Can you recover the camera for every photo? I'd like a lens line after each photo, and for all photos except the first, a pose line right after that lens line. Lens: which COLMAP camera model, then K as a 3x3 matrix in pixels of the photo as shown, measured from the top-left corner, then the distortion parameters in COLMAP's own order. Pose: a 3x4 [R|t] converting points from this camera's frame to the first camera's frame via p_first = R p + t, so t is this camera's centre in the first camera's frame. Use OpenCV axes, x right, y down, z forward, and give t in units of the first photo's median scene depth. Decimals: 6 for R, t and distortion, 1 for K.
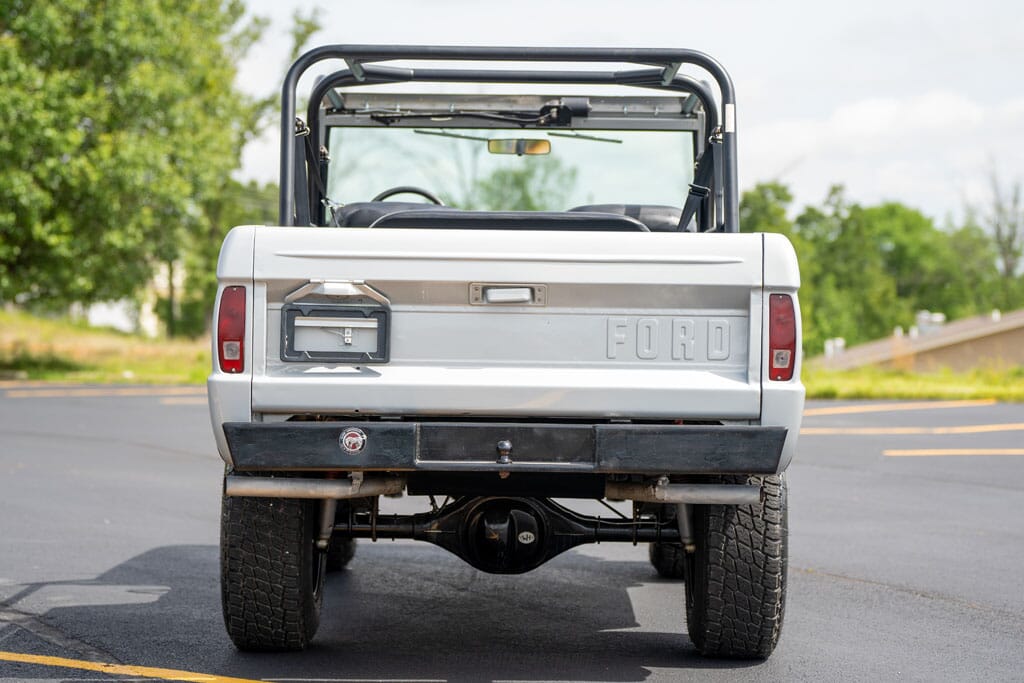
lens RADIAL K [[2248.5, 0, 511.0], [0, 2248.5, 339.6], [0, 0, 1]] dist [0.266326, 0.000000]
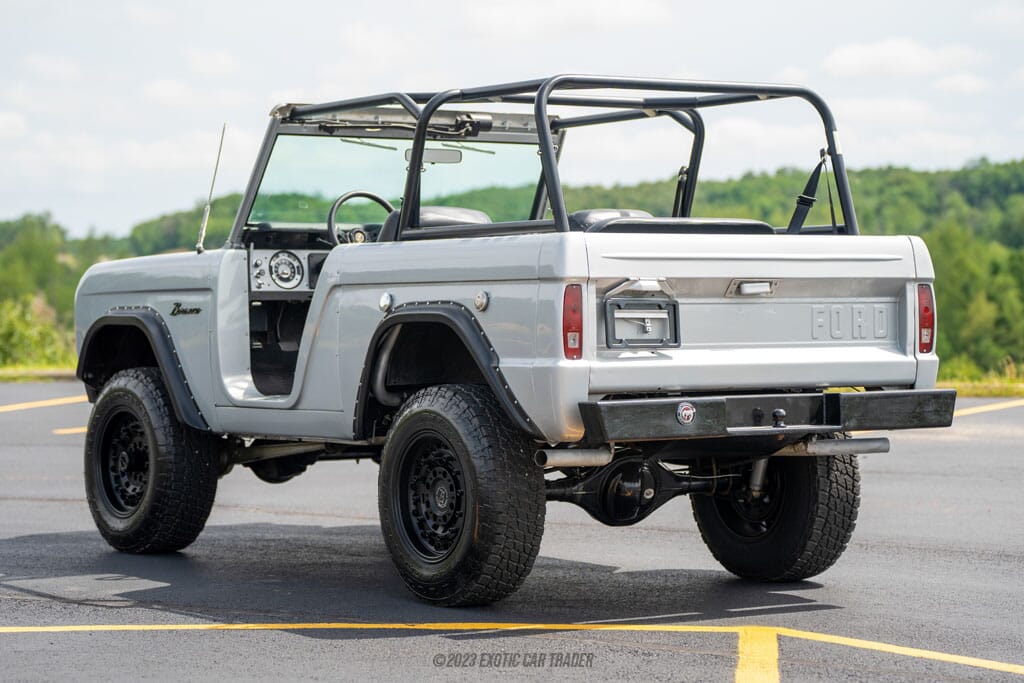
lens RADIAL K [[2170.7, 0, 514.3], [0, 2170.7, 340.2], [0, 0, 1]] dist [0.327088, 0.000000]
pose [[0.868757, -0.026330, 0.494537, -0.692446], [0.022020, 0.999652, 0.014539, -0.011887], [-0.494748, -0.001741, 0.869035, 0.049318]]
